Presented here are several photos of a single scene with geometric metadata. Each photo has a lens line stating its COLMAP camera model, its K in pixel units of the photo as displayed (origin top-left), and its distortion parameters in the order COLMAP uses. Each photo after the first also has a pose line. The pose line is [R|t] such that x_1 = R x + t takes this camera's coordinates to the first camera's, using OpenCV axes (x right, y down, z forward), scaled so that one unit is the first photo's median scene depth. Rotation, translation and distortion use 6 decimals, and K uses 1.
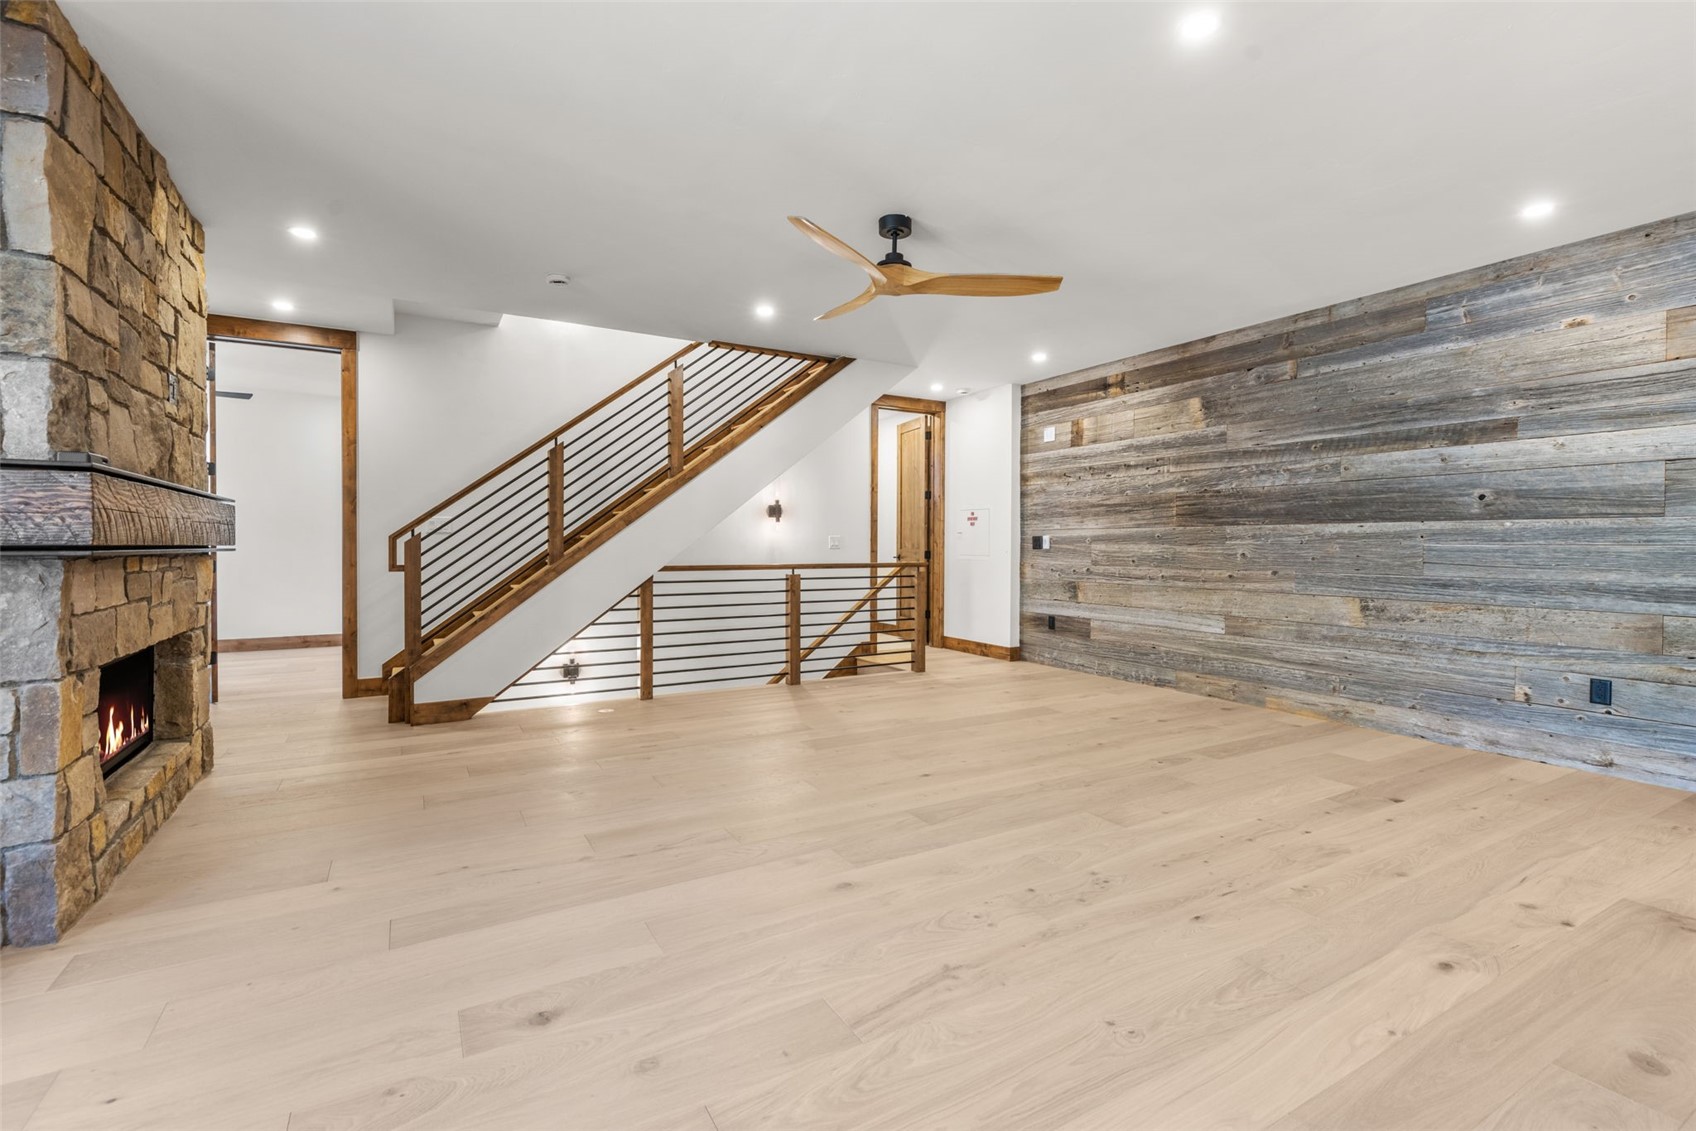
lens RADIAL K [[754.4, 0, 846.3], [0, 754.4, 551.8], [0, 0, 1]] dist [0.004919, -0.001148]
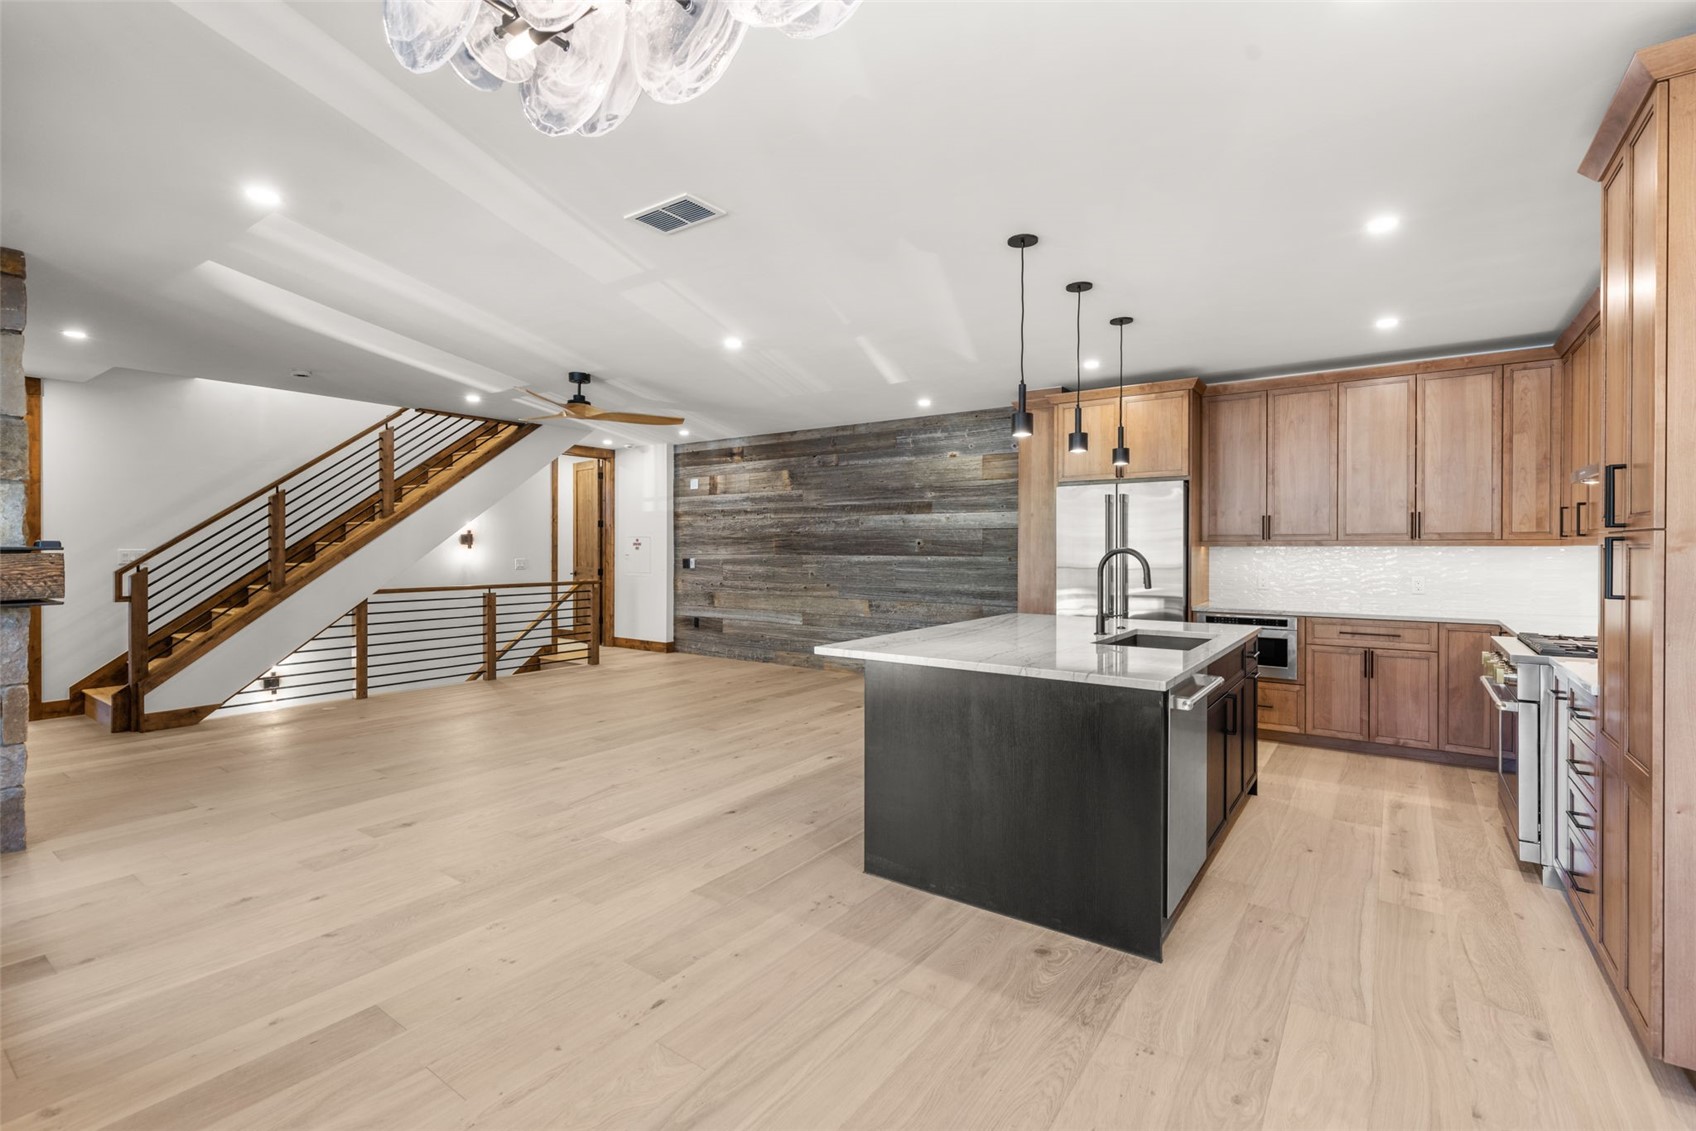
lens RADIAL K [[754.4, 0, 853.7], [0, 754.4, 551.9], [0, 0, 1]] dist [0.004919, -0.001148]
pose [[0.907531, -0.002816, 0.419977, -0.057676], [0.004086, 0.999989, -0.002124, -0.040178], [-0.419966, 0.003644, 0.907532, -0.491150]]
